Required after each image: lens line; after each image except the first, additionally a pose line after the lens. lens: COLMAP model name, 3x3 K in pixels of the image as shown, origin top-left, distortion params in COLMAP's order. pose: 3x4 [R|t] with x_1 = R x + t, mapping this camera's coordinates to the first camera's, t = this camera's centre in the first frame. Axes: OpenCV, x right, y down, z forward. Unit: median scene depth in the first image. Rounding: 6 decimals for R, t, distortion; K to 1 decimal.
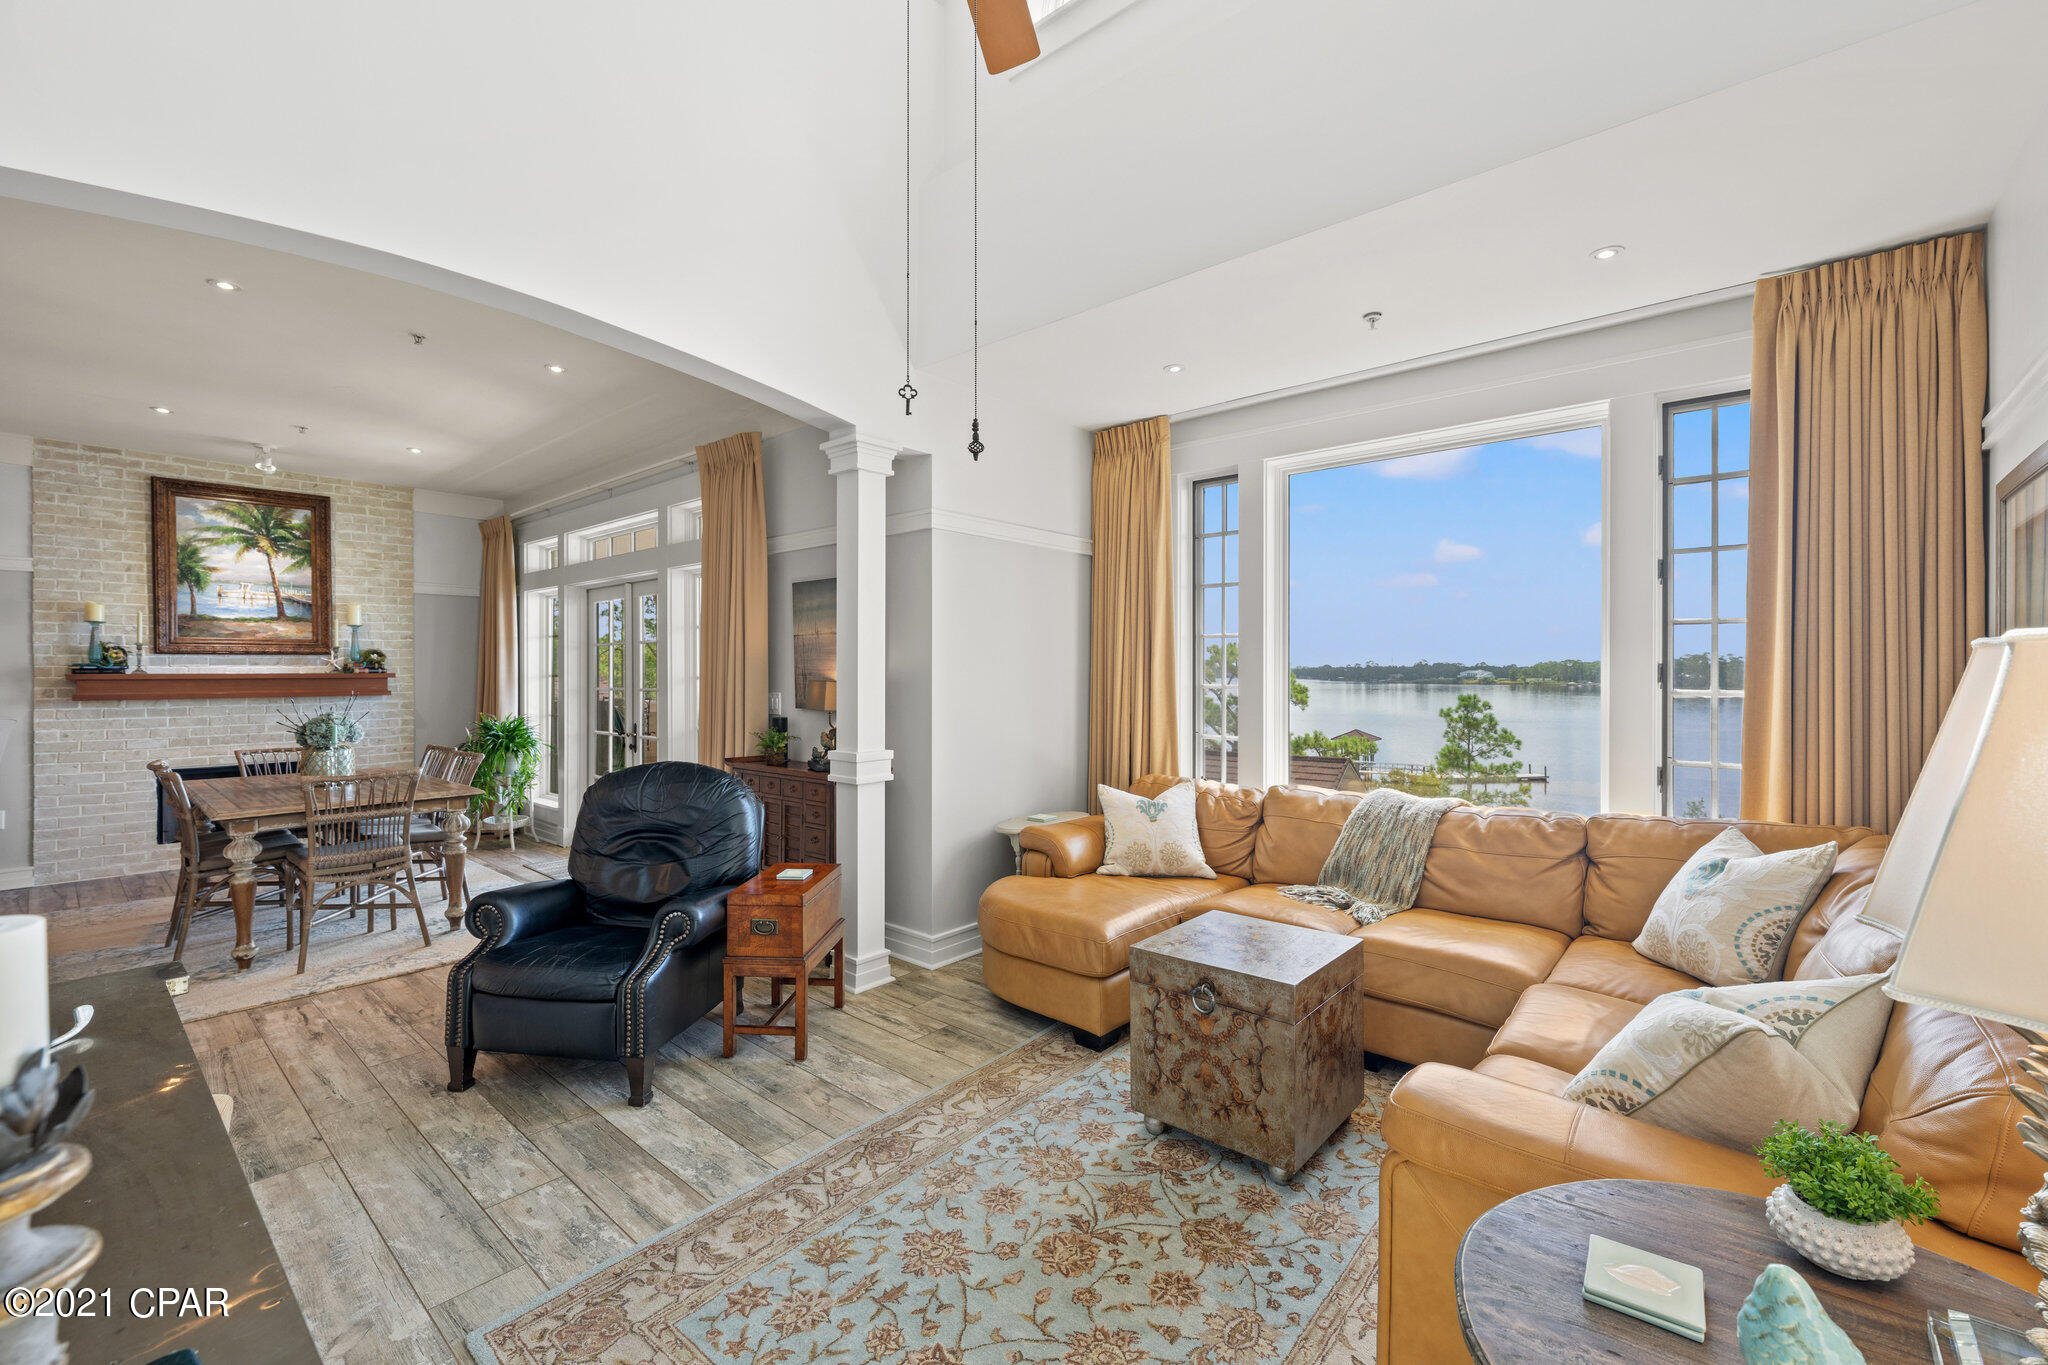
lens RADIAL K [[847.3, 0, 1023.0], [0, 847.3, 677.1], [0, 0, 1]] dist [0.001489, -0.000585]
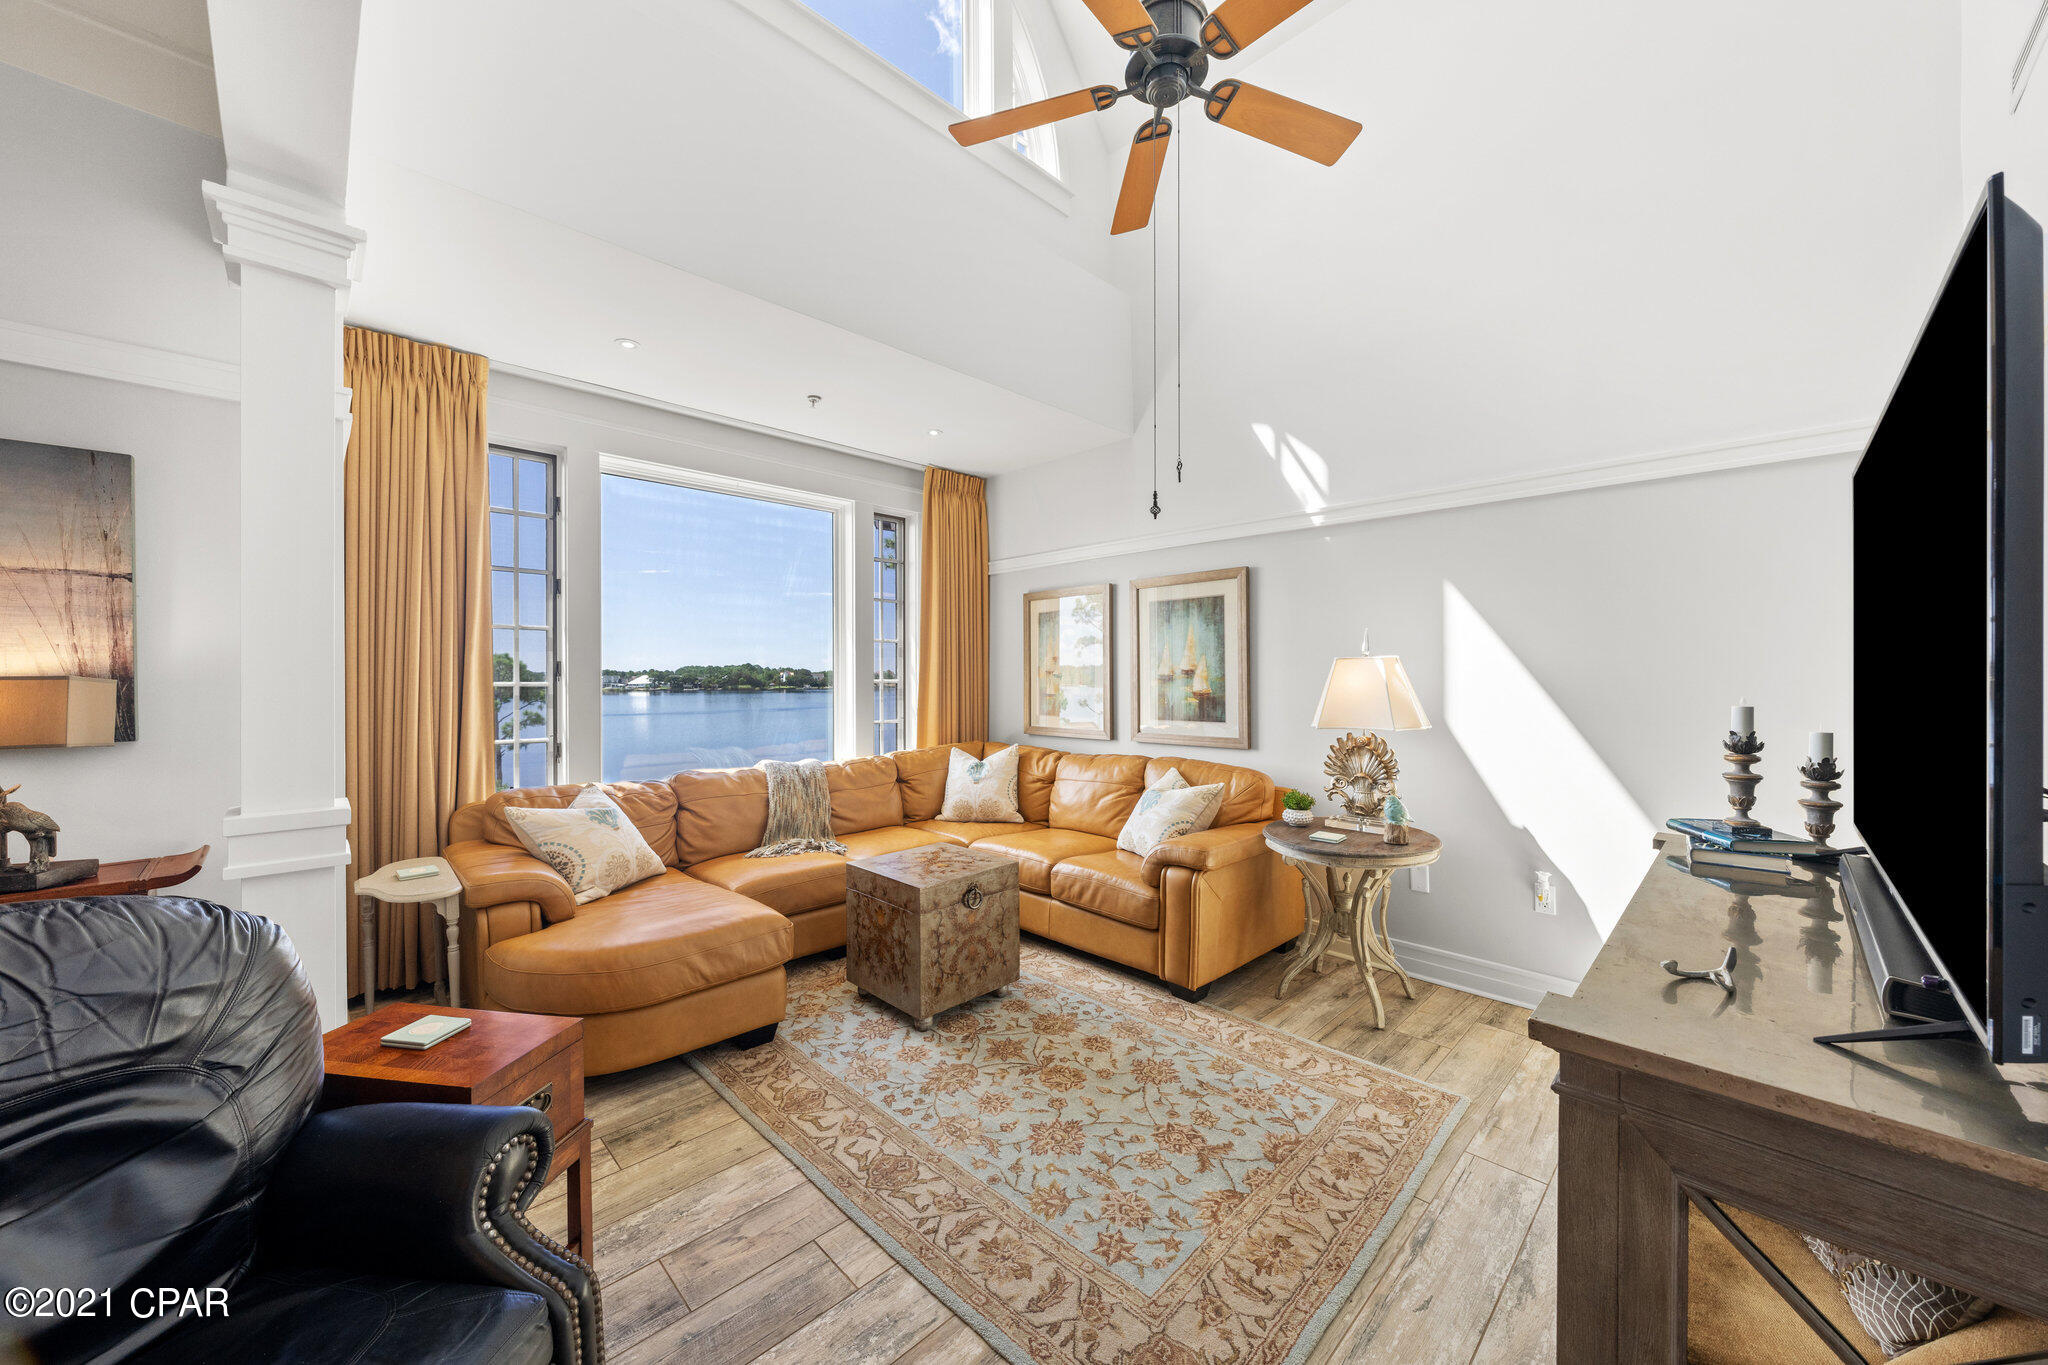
lens RADIAL K [[734.7, 0, 1027.3], [0, 734.7, 677.3], [0, 0, 1]] dist [-0.000204, -0.000477]
pose [[0.081467, -0.002272, 0.996673, -0.408902], [0.010134, 0.999948, 0.001451, 0.006410], [-0.996625, 0.009982, 0.081485, 0.336819]]
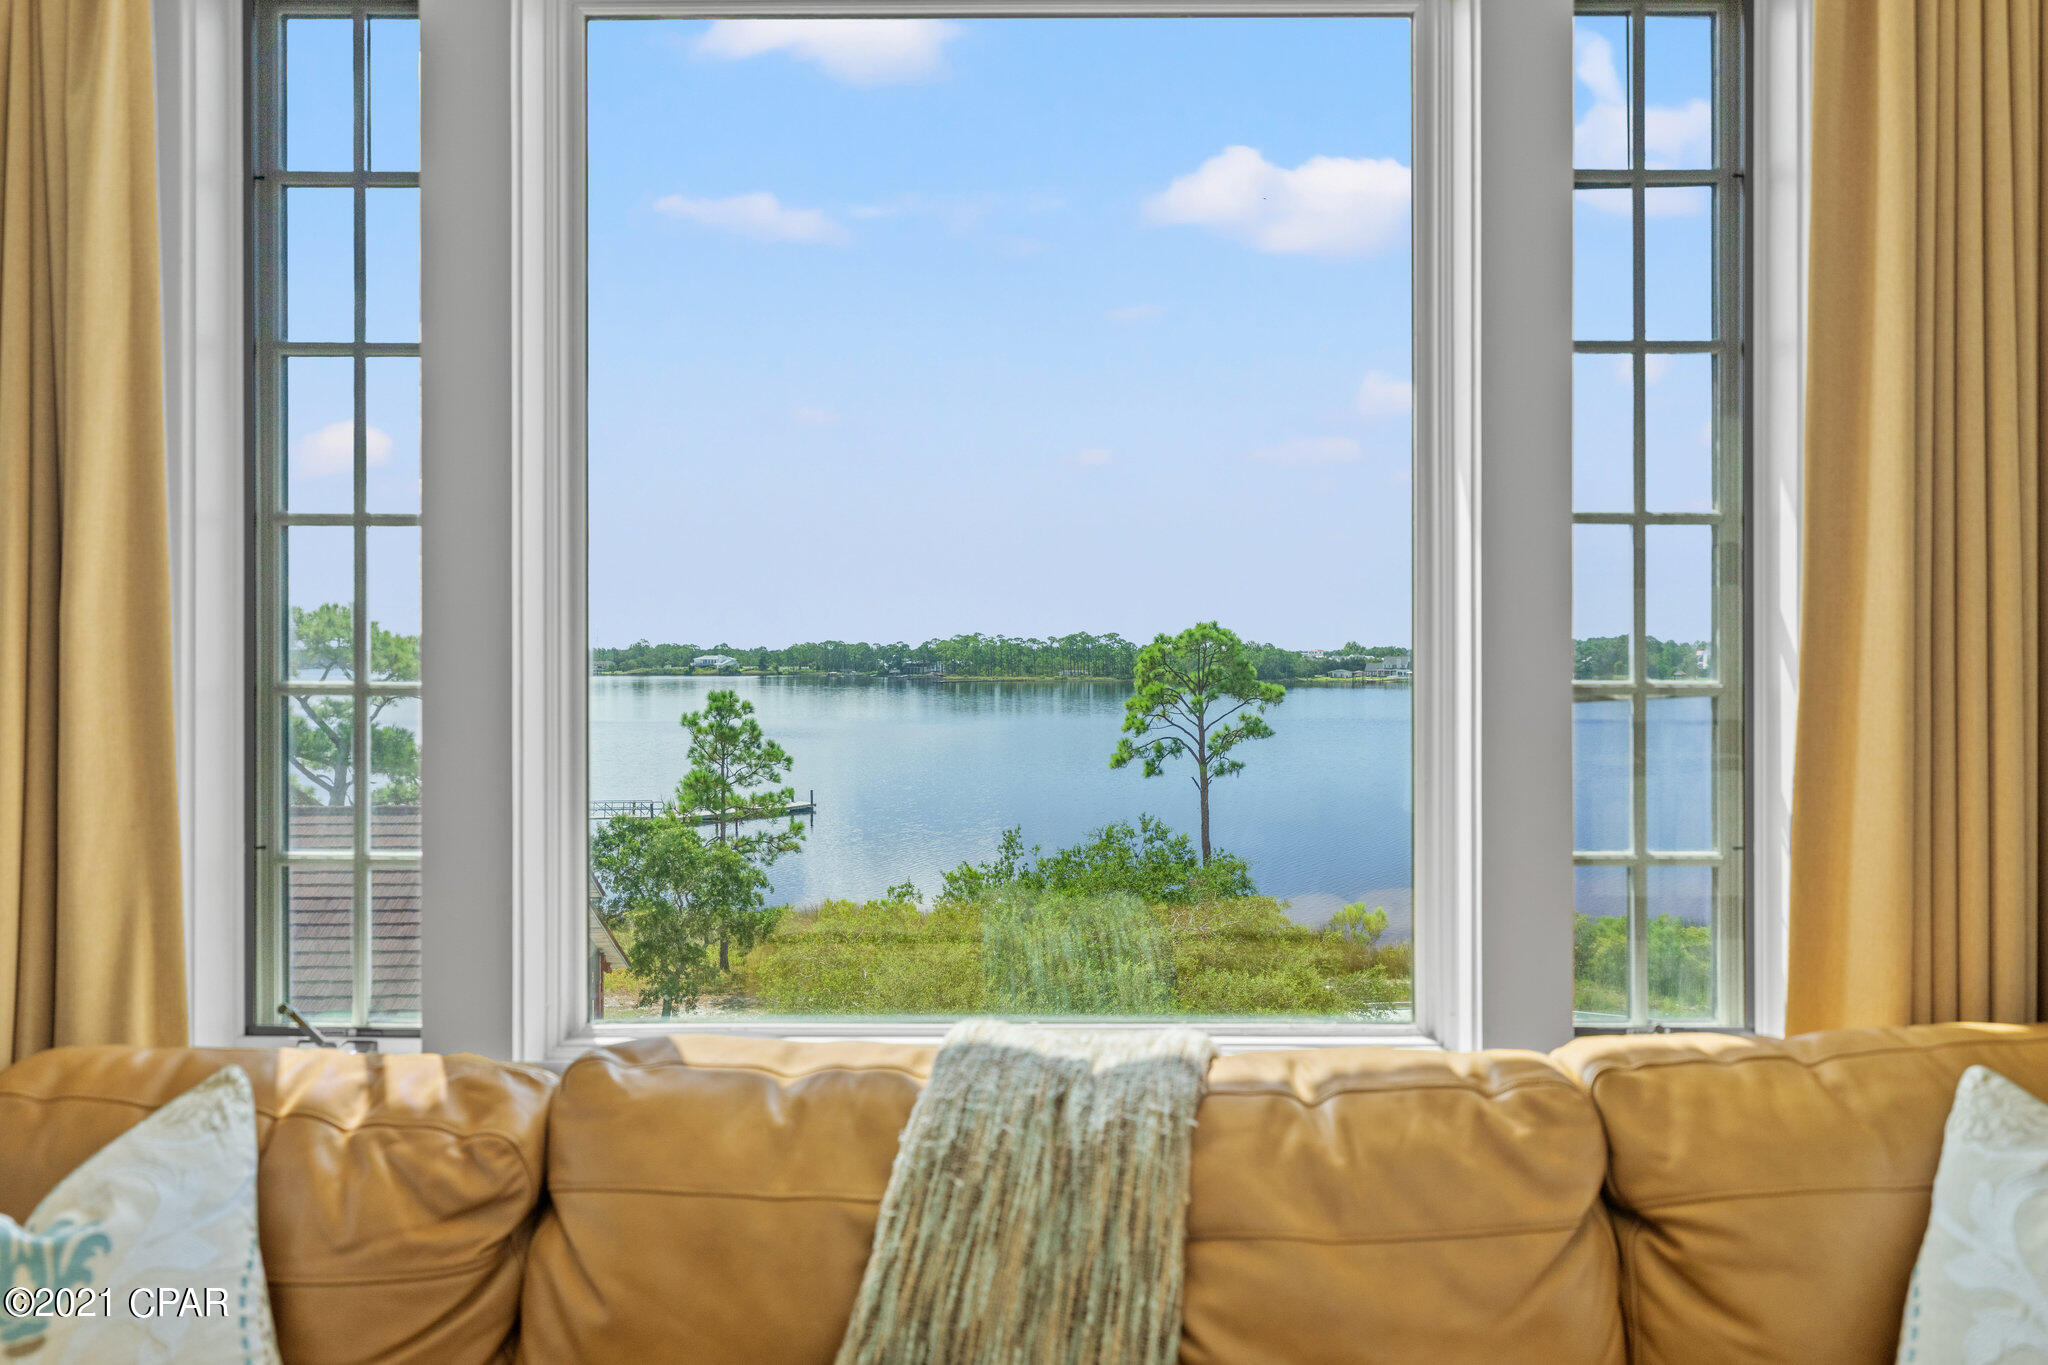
lens RADIAL K [[1360.7, 0, 1027.3], [0, 1360.7, 658.2], [0, 0, 1]] dist [-0.005560, 0.000111]
pose [[0.753972, -0.000891, 0.656906, 0.083056], [0.004612, 0.999982, -0.003937, 0.003331], [-0.656890, 0.005998, 0.753963, 0.405303]]
